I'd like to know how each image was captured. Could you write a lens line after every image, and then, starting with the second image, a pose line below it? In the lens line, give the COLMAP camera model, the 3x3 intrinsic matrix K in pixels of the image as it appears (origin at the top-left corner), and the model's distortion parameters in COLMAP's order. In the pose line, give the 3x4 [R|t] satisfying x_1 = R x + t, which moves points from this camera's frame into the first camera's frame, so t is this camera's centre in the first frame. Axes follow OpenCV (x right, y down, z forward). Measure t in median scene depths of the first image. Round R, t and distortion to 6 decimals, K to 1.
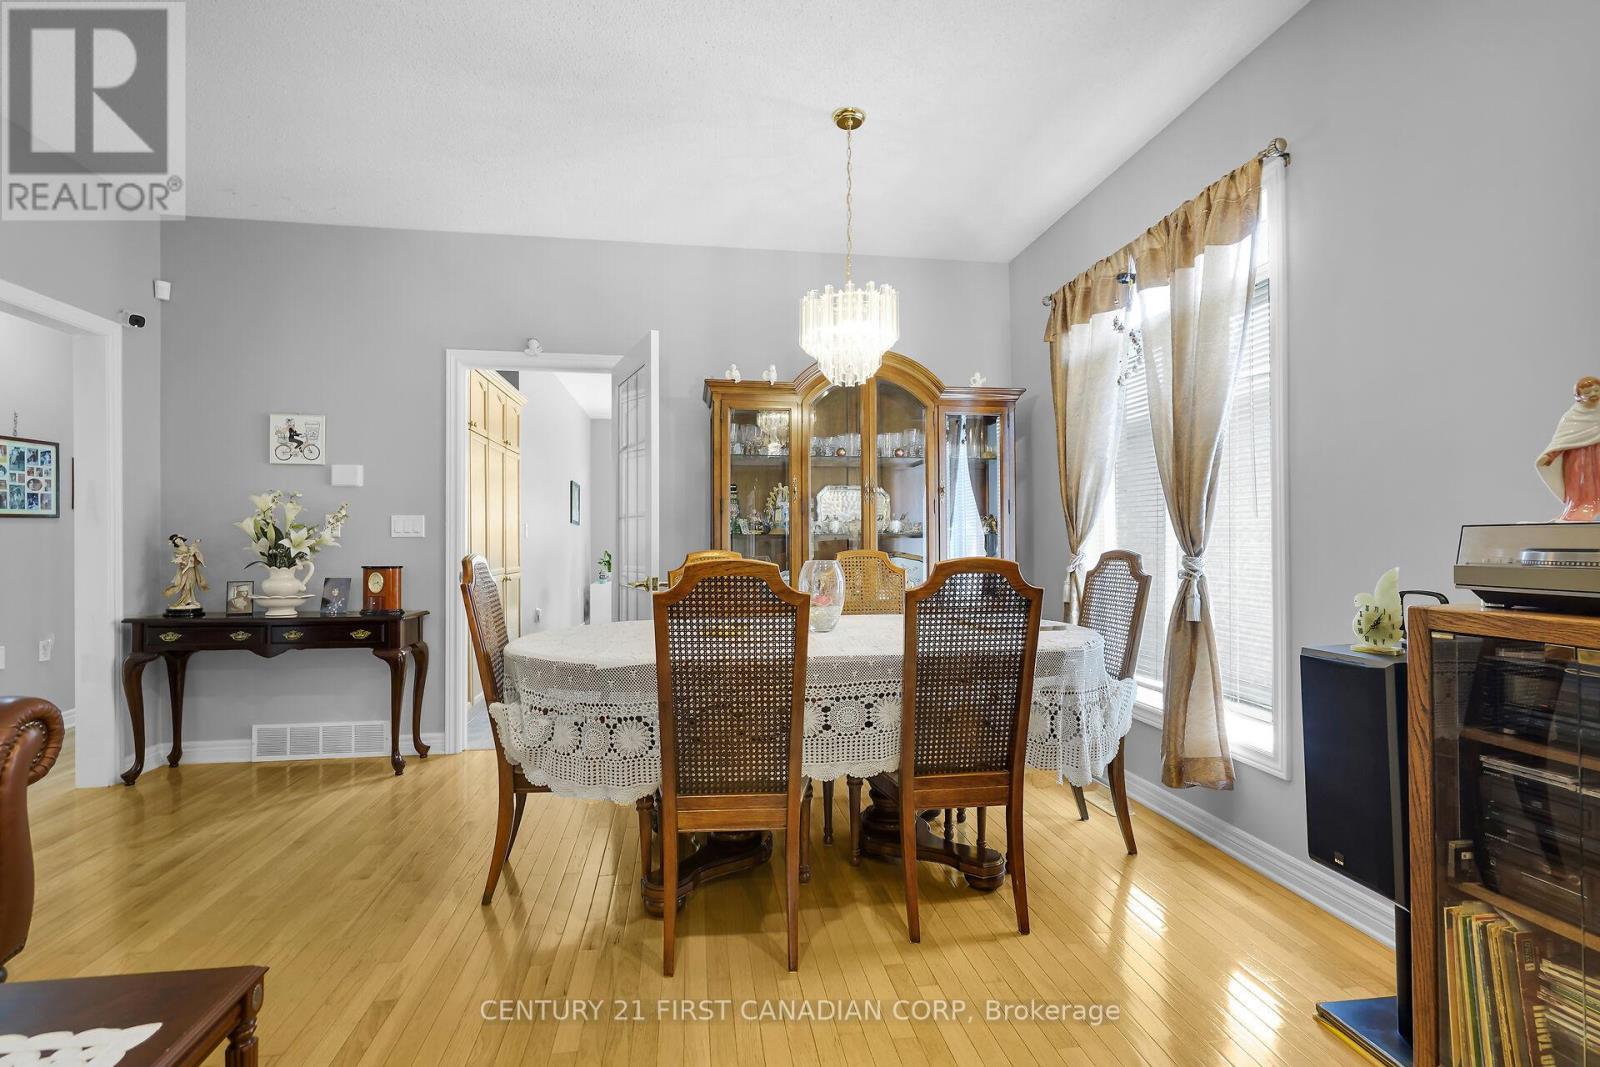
lens RADIAL K [[740.9, 0, 797.9], [0, 740.9, 536.9], [0, 0, 1]] dist [-0.001329, 0.000135]
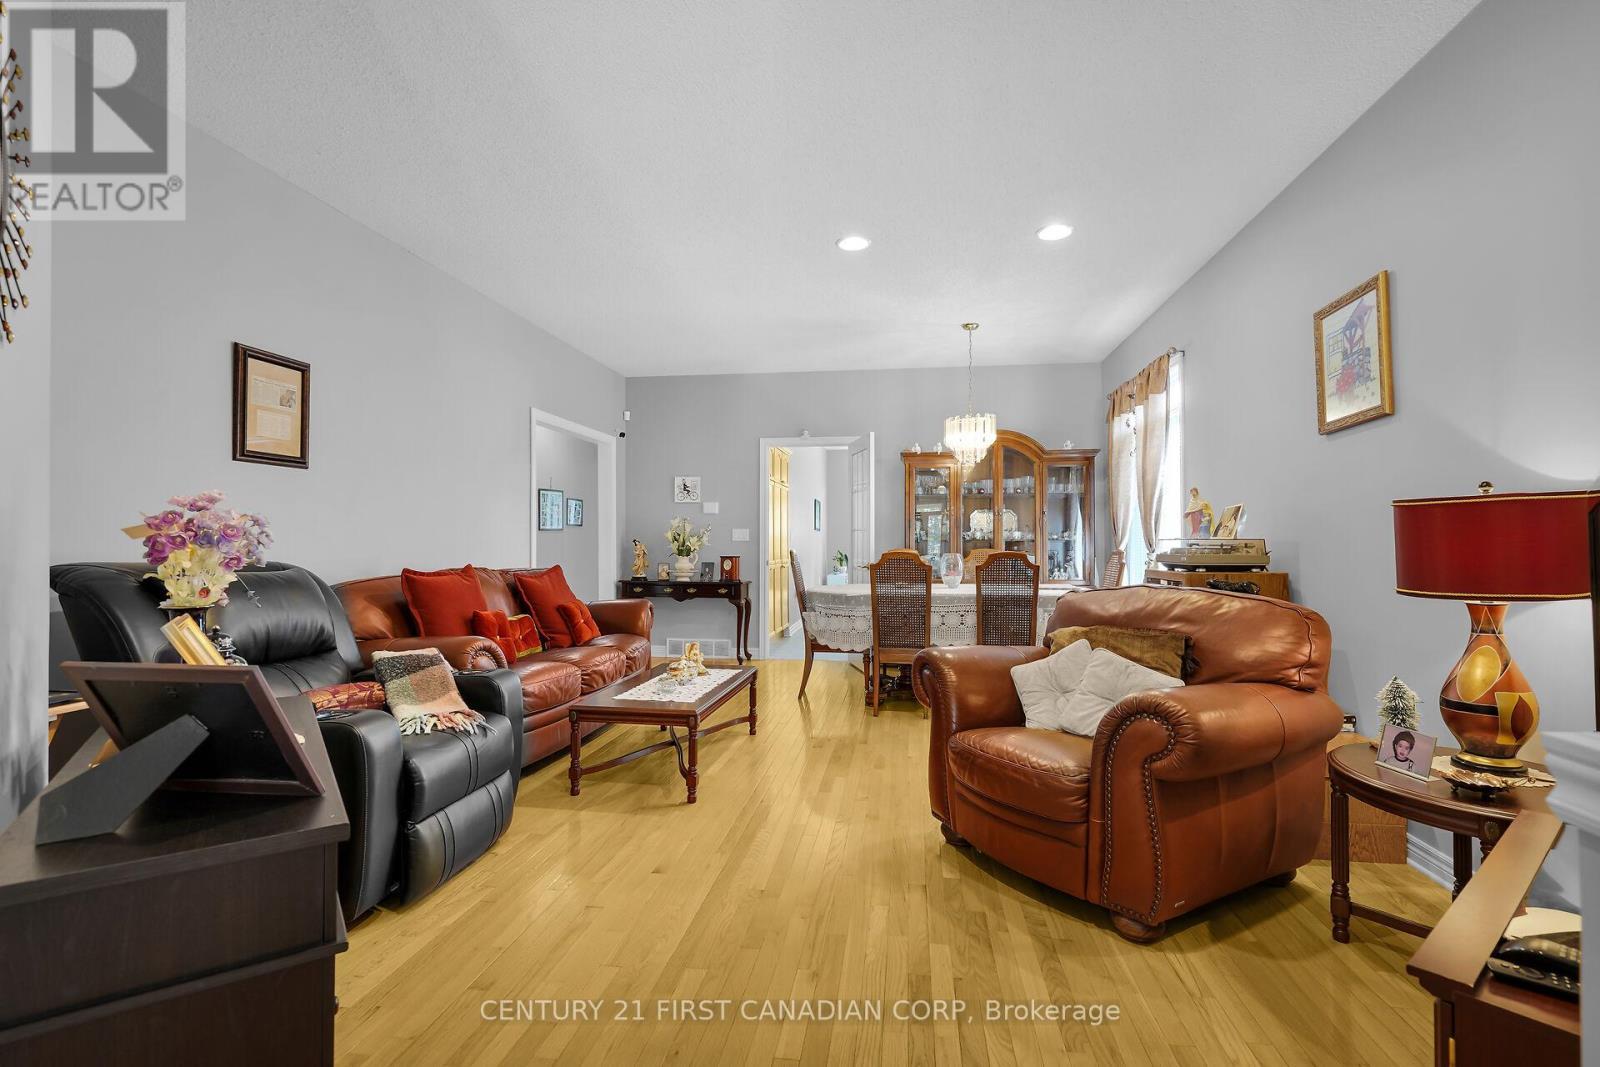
lens RADIAL K [[736.9, 0, 792.0], [0, 736.9, 536.4], [0, 0, 1]] dist [0.000210, 0.000146]
pose [[0.952609, -0.000562, -0.304196, 0.167015], [0.000198, 0.999999, -0.001229, -0.009295], [0.304197, 0.001111, 0.952609, -0.771860]]
